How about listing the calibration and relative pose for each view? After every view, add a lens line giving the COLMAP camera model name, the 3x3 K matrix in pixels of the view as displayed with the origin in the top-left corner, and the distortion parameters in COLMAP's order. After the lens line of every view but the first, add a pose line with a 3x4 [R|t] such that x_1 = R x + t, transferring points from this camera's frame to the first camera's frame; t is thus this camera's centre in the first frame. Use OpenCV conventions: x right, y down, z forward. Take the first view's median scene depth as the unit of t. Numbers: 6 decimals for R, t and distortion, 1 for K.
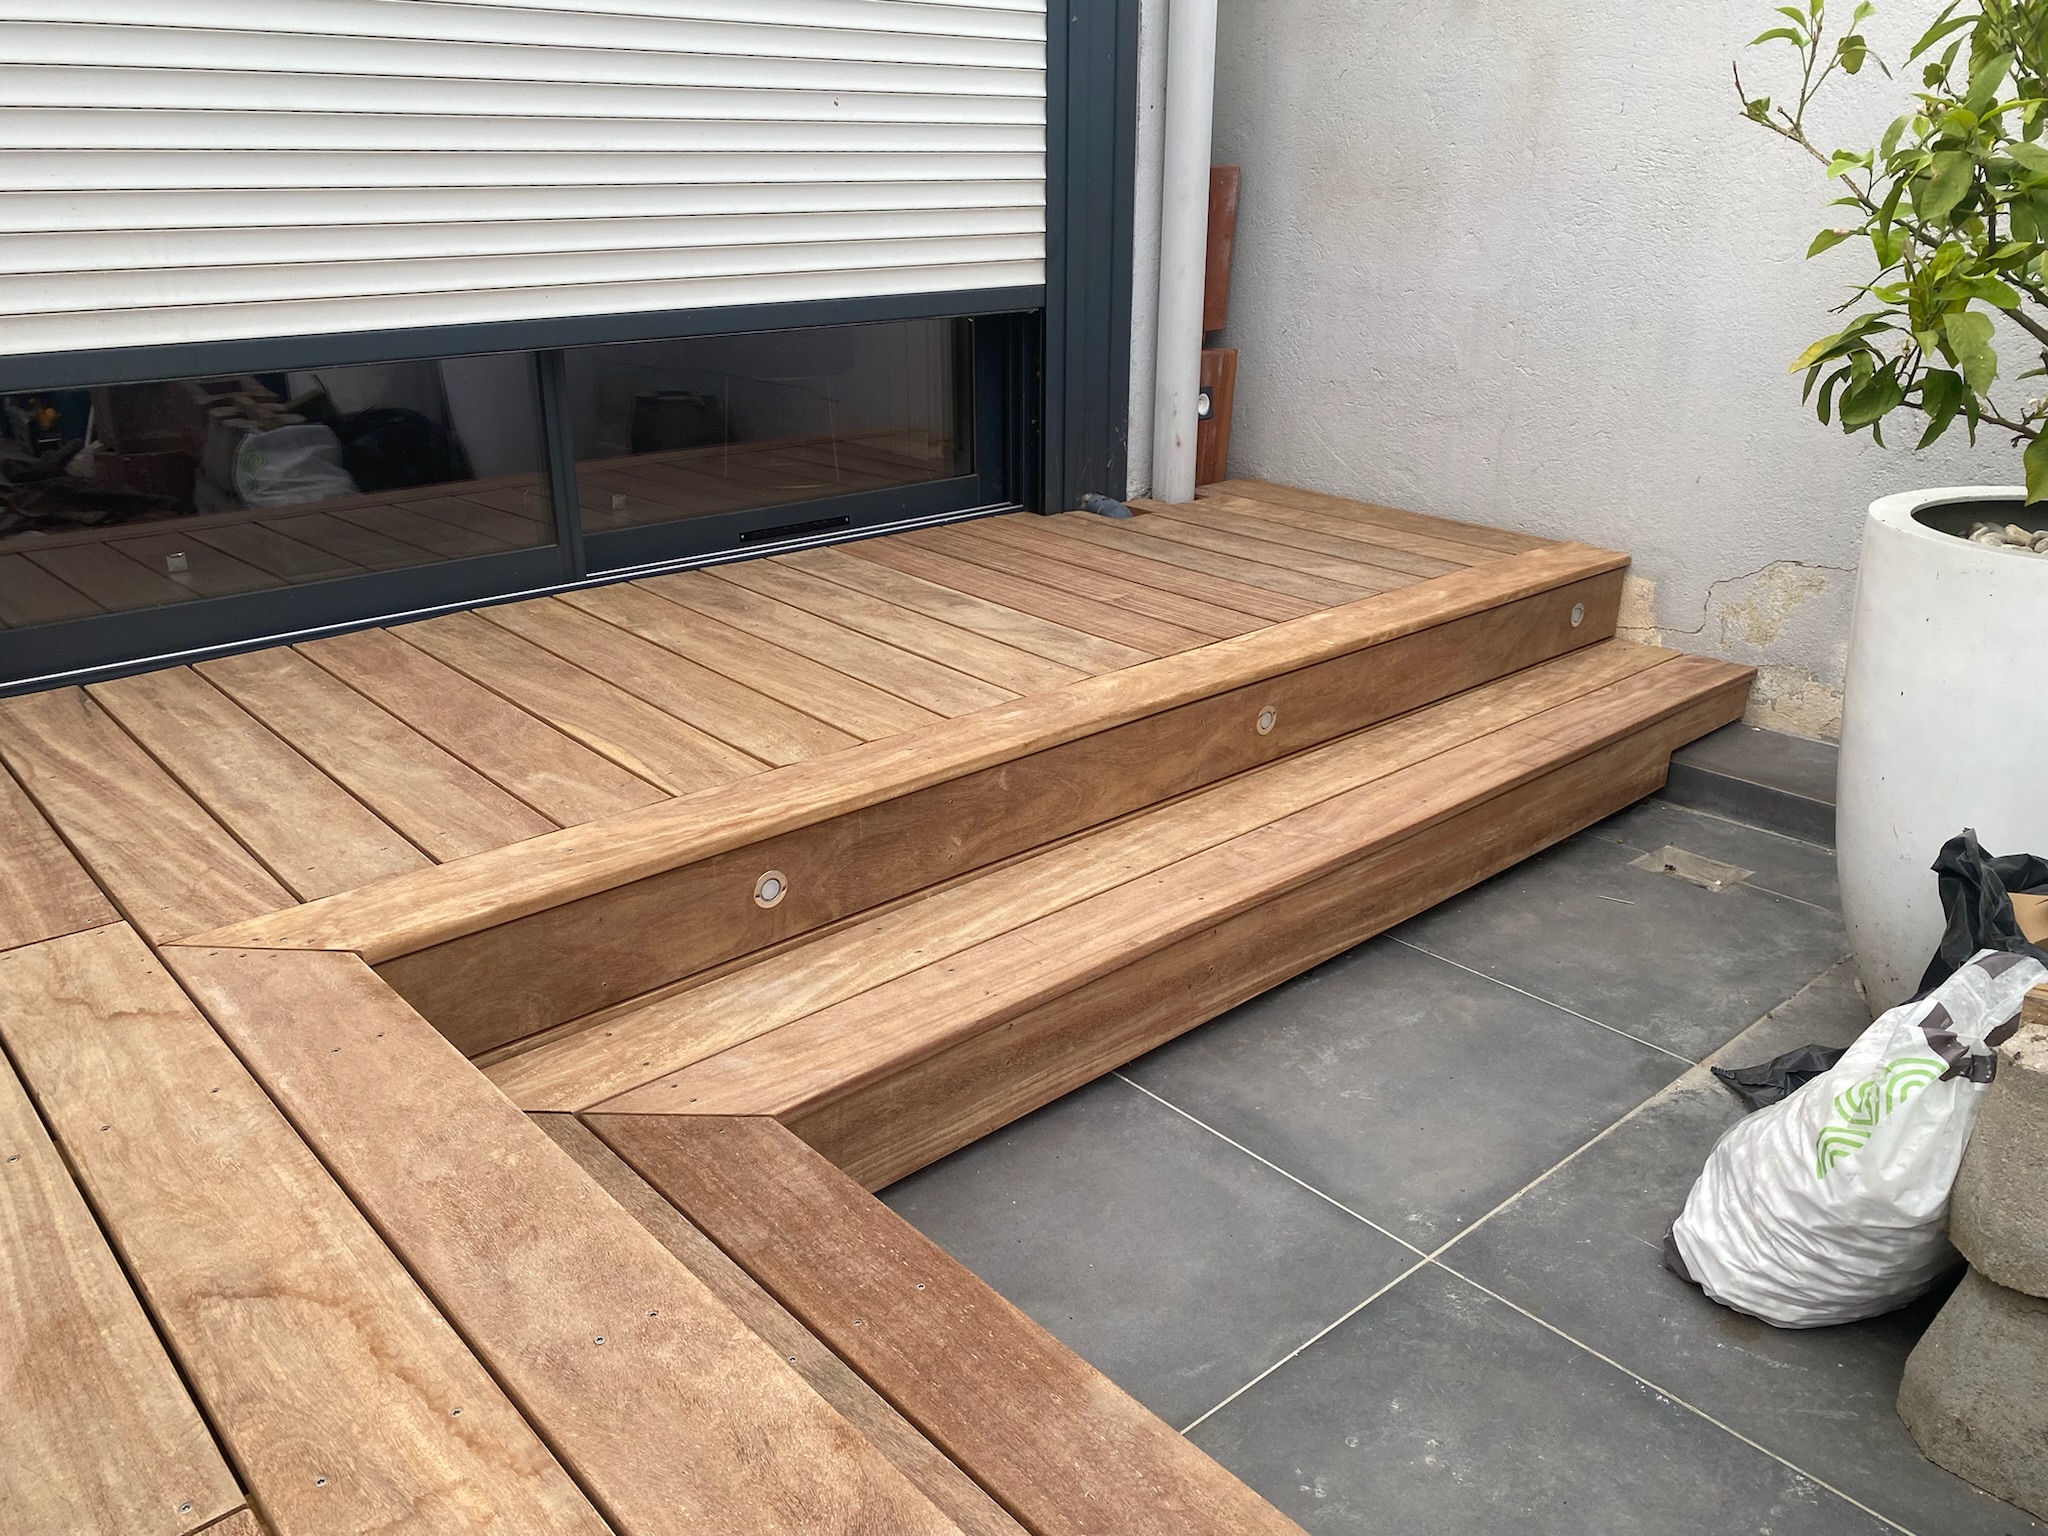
lens RADIAL K [[1551.5, 0, 1024.0], [0, 1551.5, 768.0], [0, 0, 1]] dist [0.006621, 0.002267]
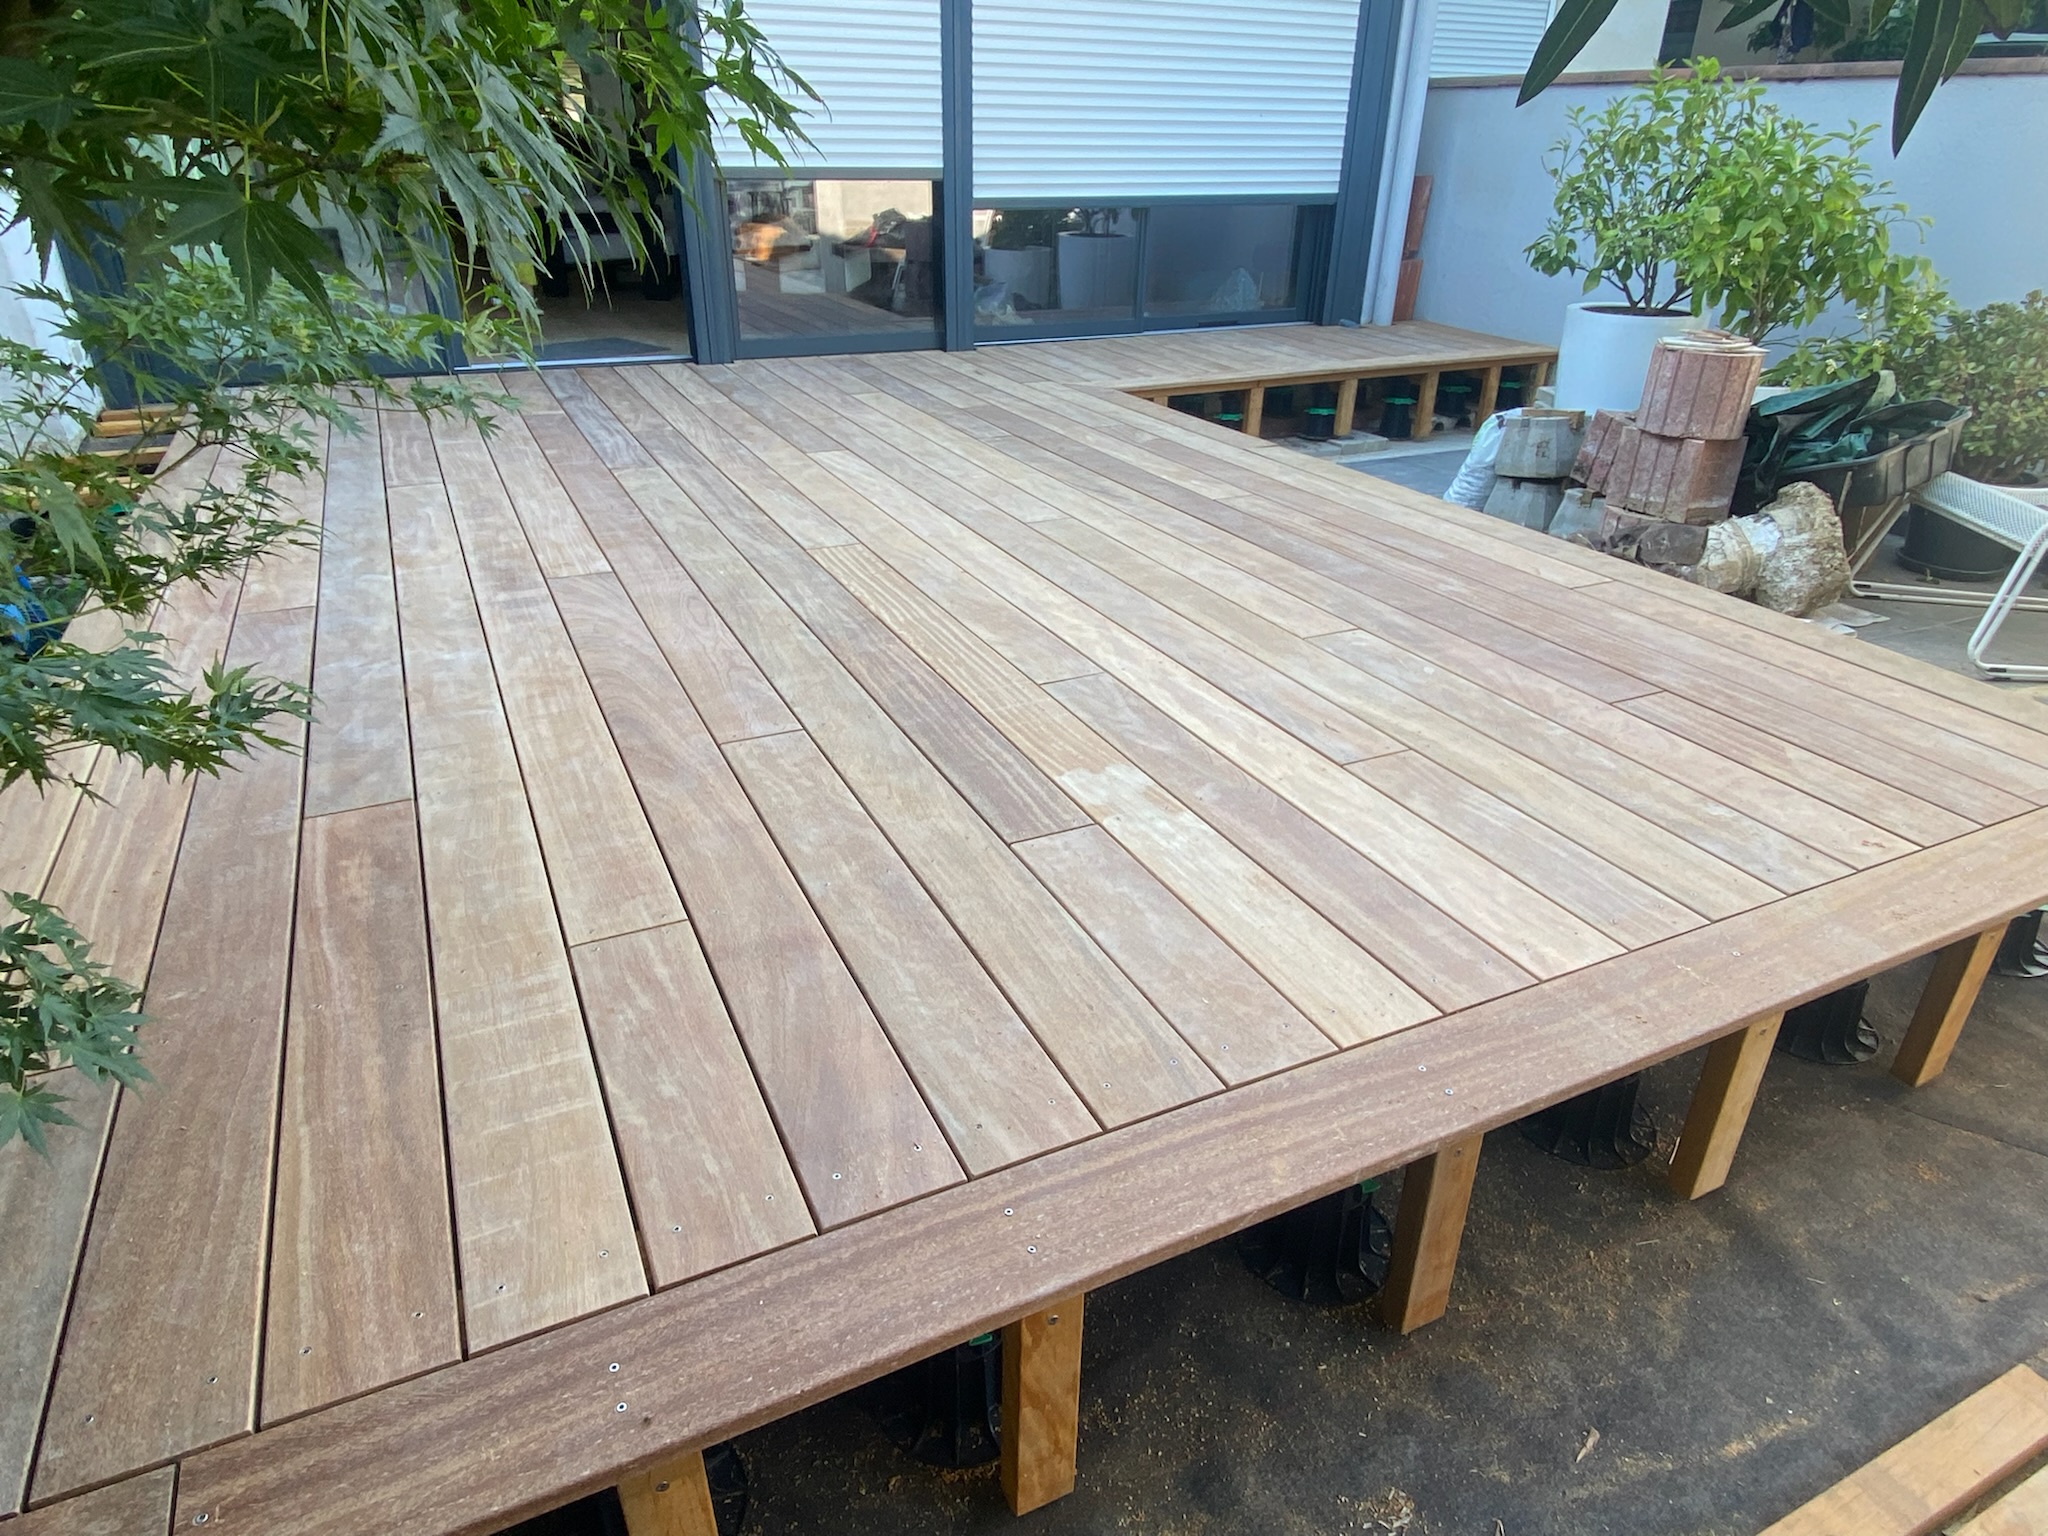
lens RADIAL K [[1233.3, 0, 1024.0], [0, 1233.3, 768.0], [0, 0, 1]] dist [0.001298, -0.000357]
pose [[0.961715, 0.147090, -0.231233, 0.113584], [-0.123760, 0.985923, 0.112428, 0.359578], [0.244515, -0.079507, 0.966380, -1.023574]]
